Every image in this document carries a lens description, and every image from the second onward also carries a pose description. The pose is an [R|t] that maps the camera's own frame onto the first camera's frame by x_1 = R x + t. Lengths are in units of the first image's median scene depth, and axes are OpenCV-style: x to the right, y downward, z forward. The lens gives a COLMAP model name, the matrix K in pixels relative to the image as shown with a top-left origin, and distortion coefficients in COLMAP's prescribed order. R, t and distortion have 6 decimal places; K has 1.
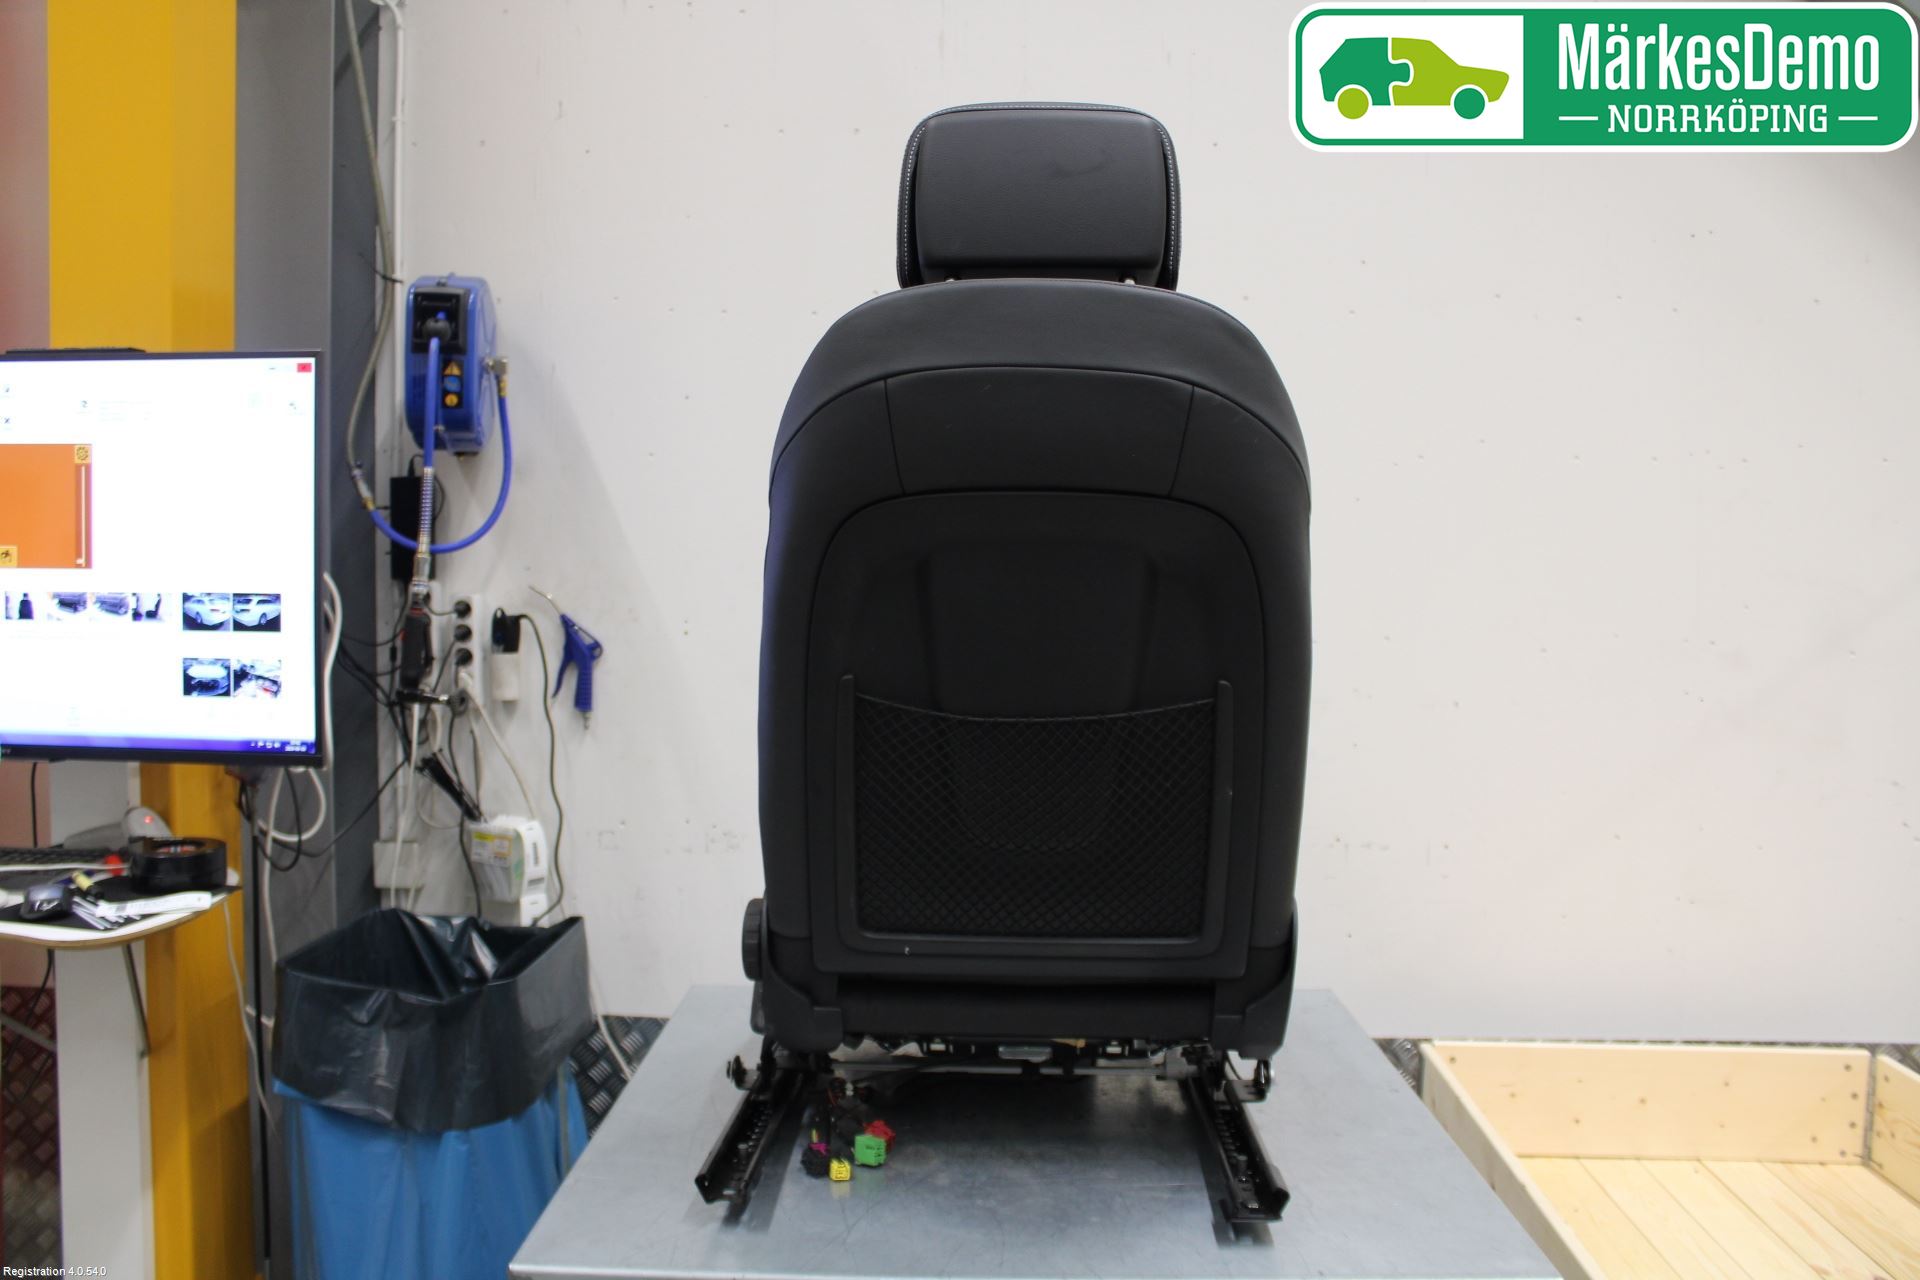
lens RADIAL K [[1562.2, 0, 960.0], [0, 1562.2, 640.0], [0, 0, 1]] dist [-0.164279, 0.137777]
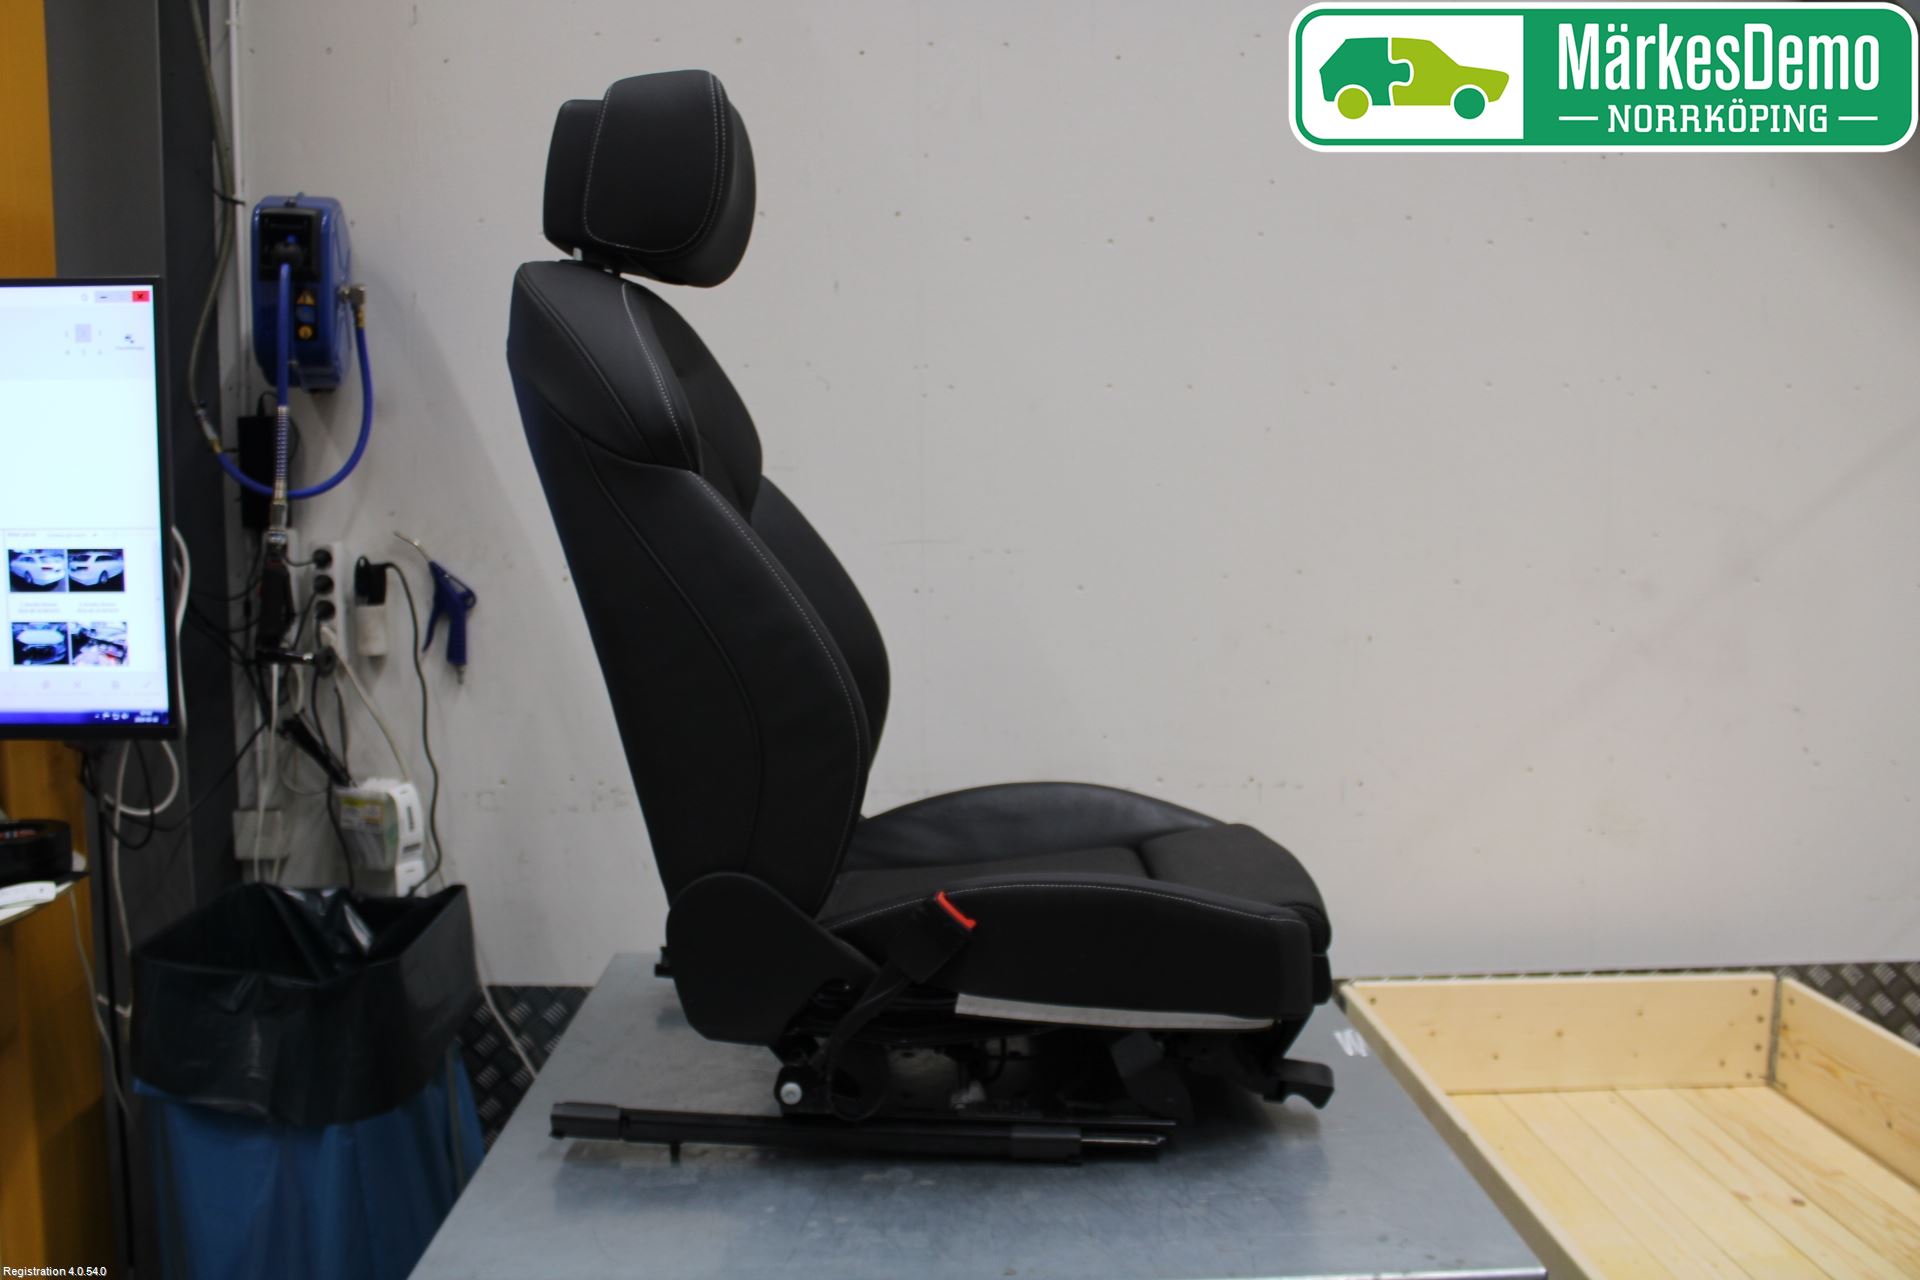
lens RADIAL K [[1562.2, 0, 960.0], [0, 1562.2, 640.0], [0, 0, 1]] dist [-0.164279, 0.137777]
pose [[0.995406, -0.021630, 0.093270, -0.028378], [0.017447, 0.998815, 0.045436, -0.006380], [-0.094143, -0.043600, 0.994604, 0.049036]]
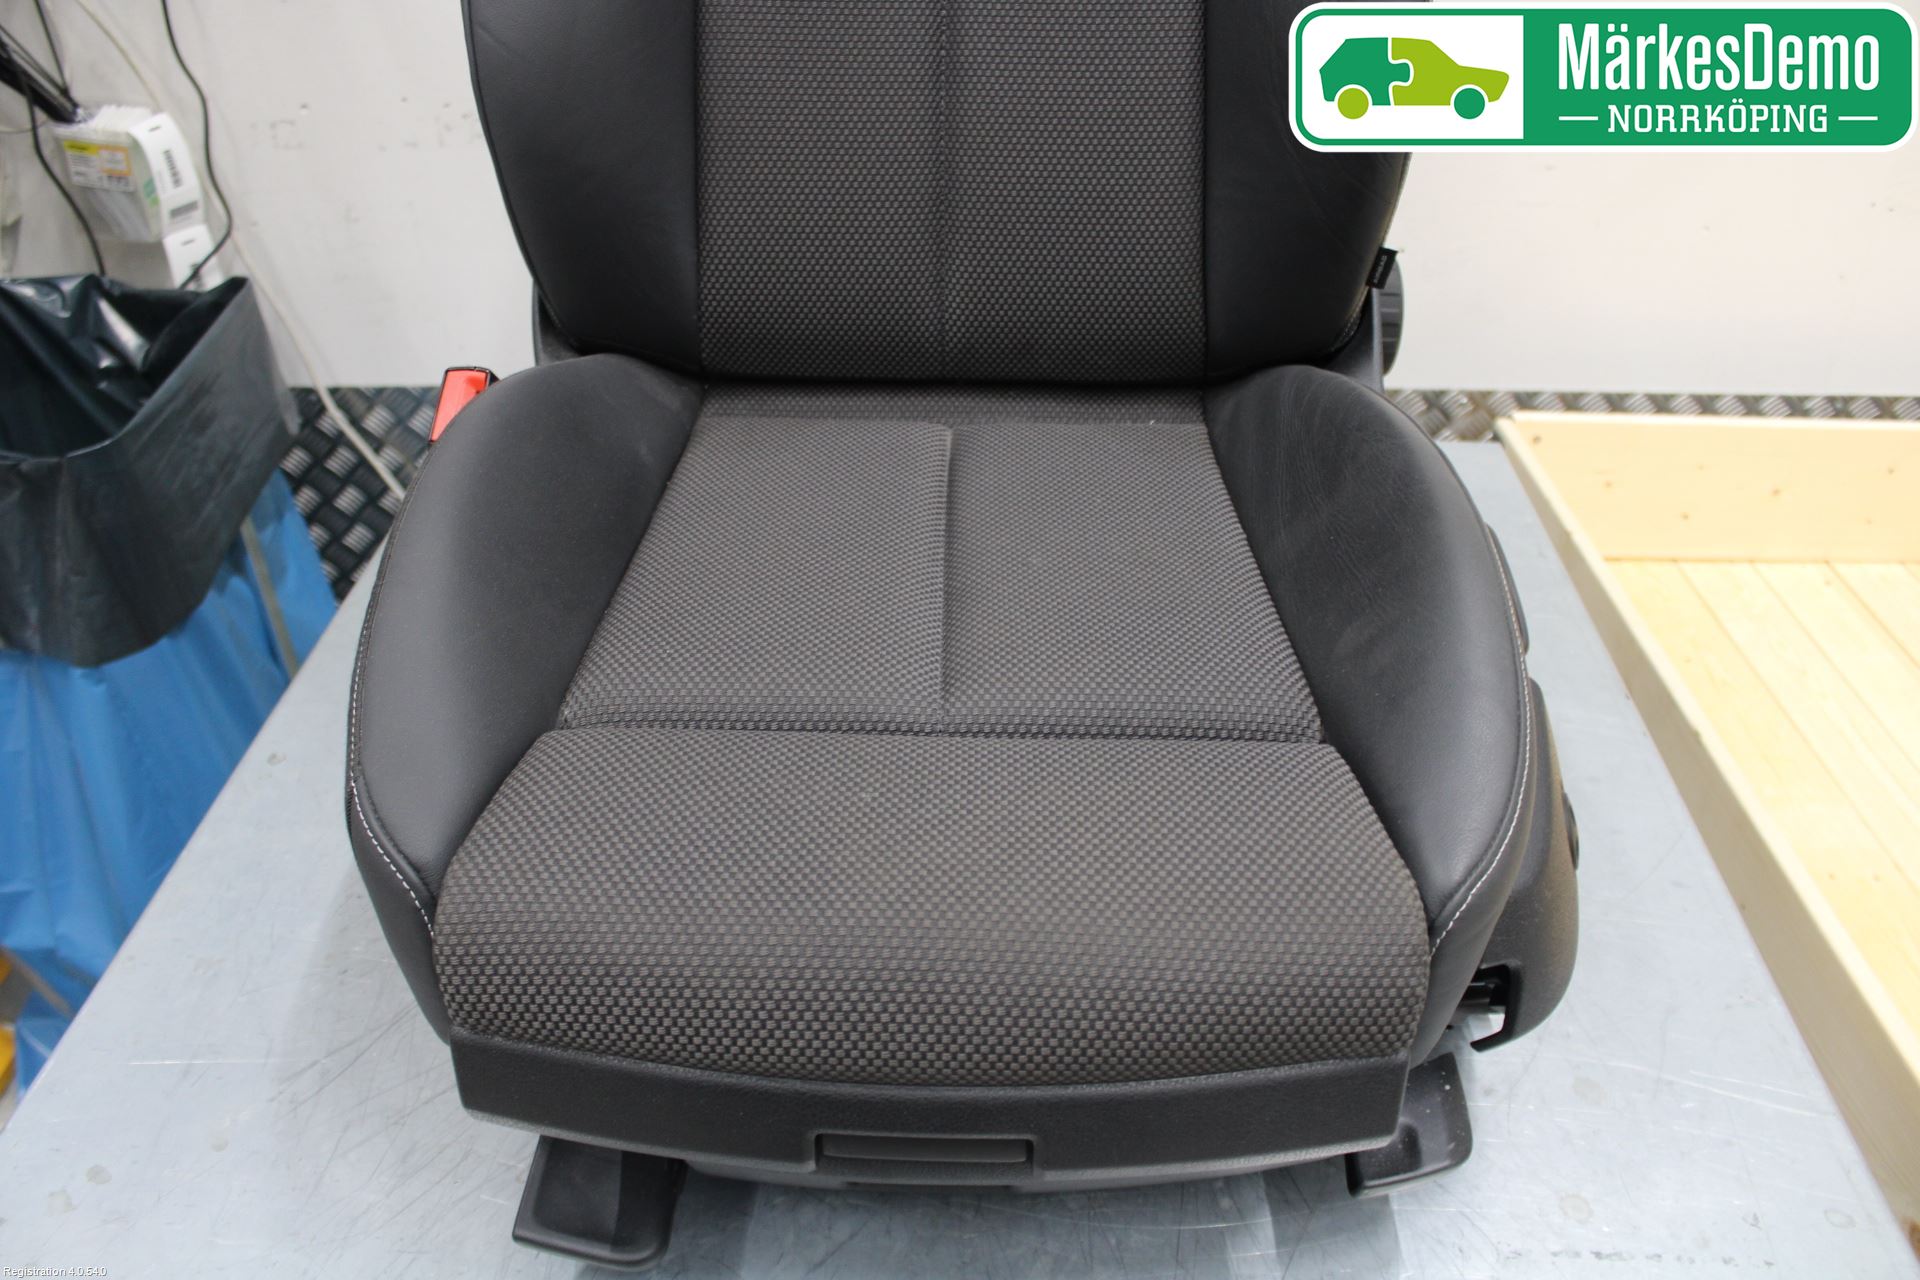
lens RADIAL K [[1570.9, 0, 964.5], [0, 1570.9, 632.1], [0, 0, 1]] dist [-0.163720, 0.136908]
pose [[0.996826, -0.045908, 0.065035, 0.005450], [0.005524, 0.854884, 0.518790, -0.021259], [-0.079414, -0.516784, 0.852424, 0.351863]]
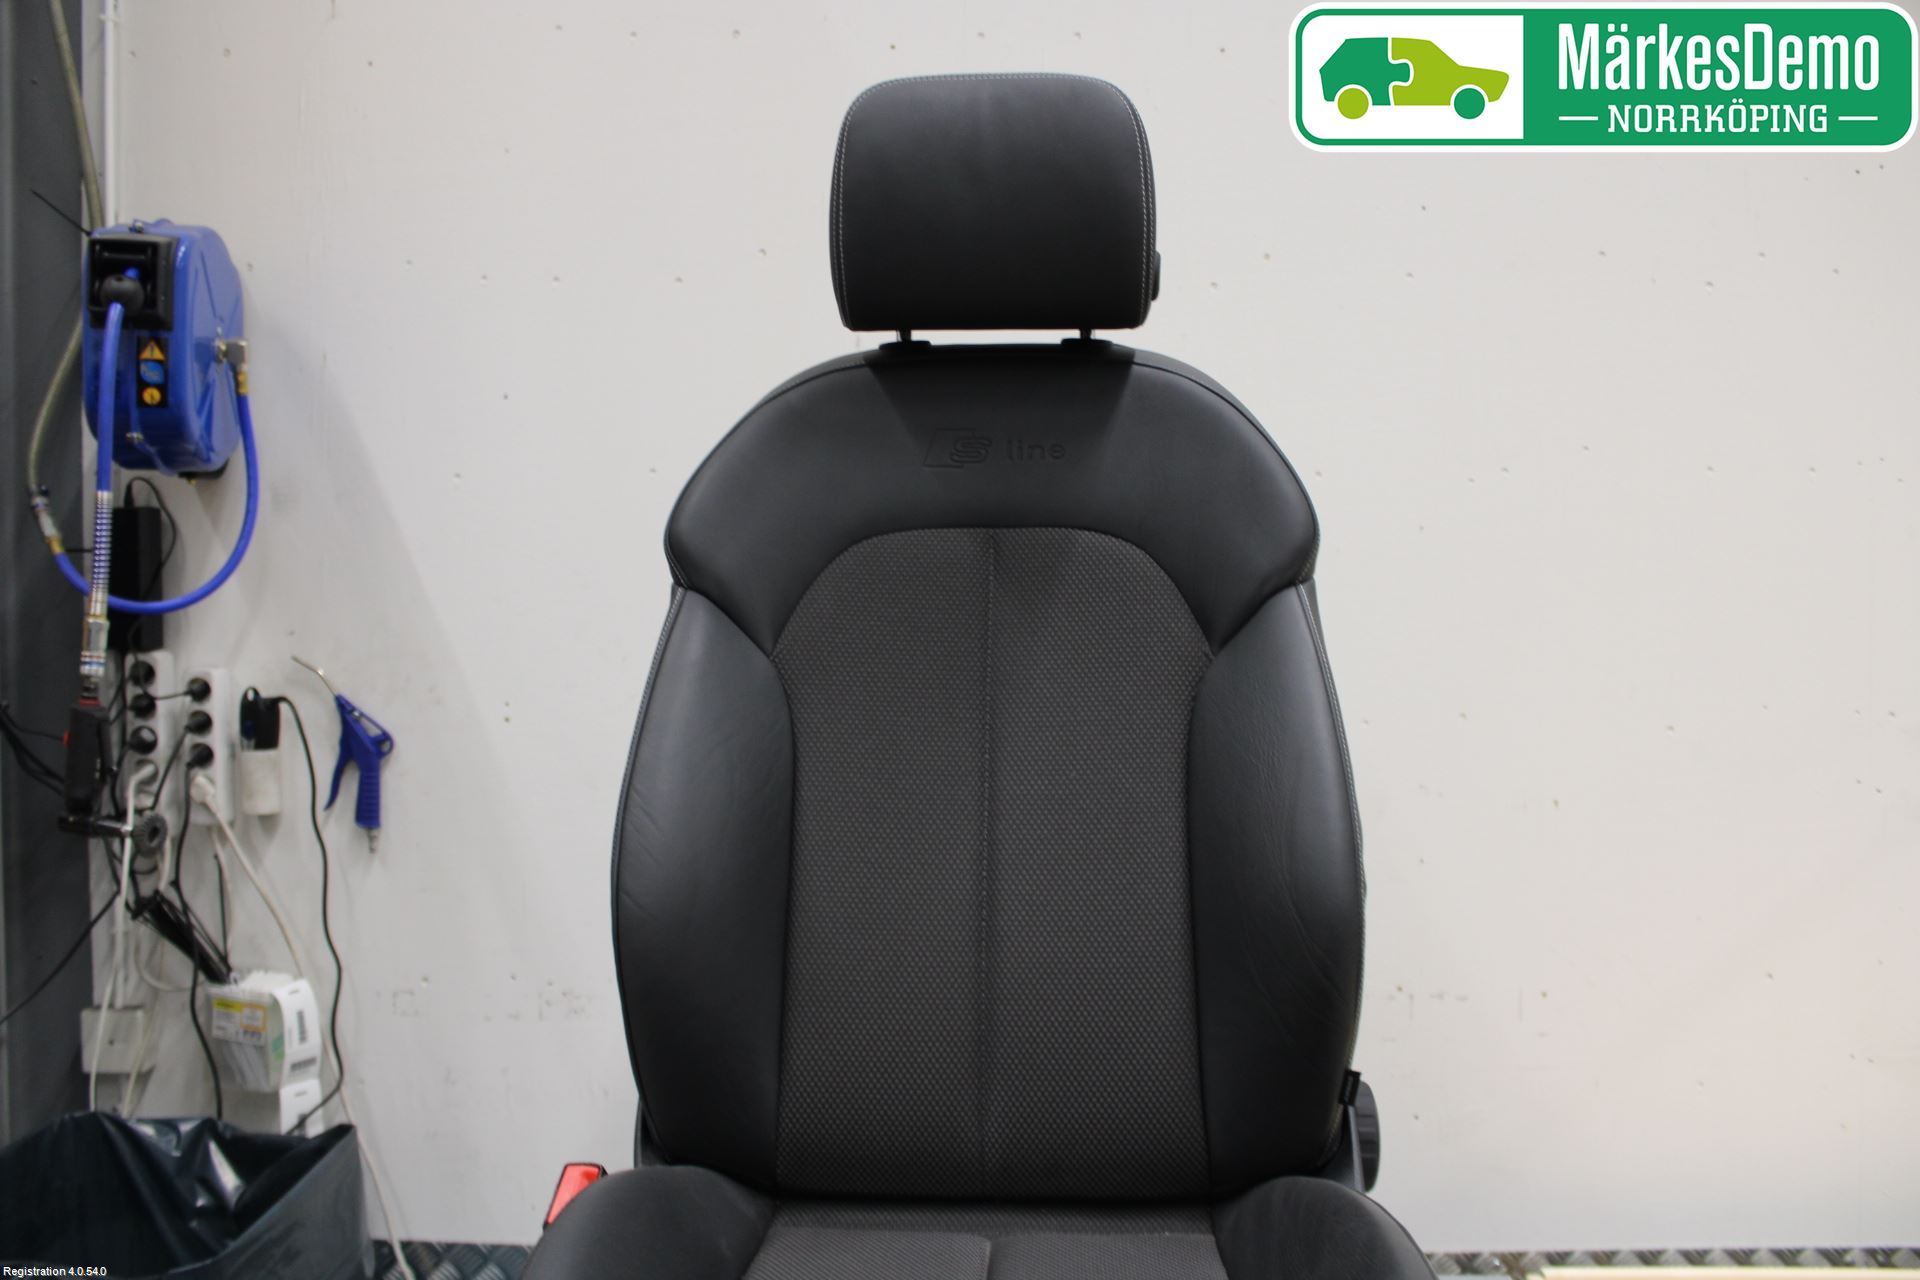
lens RADIAL K [[1570.9, 0, 964.5], [0, 1570.9, 632.1], [0, 0, 1]] dist [-0.163720, 0.136908]
pose [[0.998785, -0.010958, 0.048048, 0.003590], [0.012430, 0.999459, -0.030450, -0.021956], [-0.047688, 0.031010, 0.998381, 0.278796]]
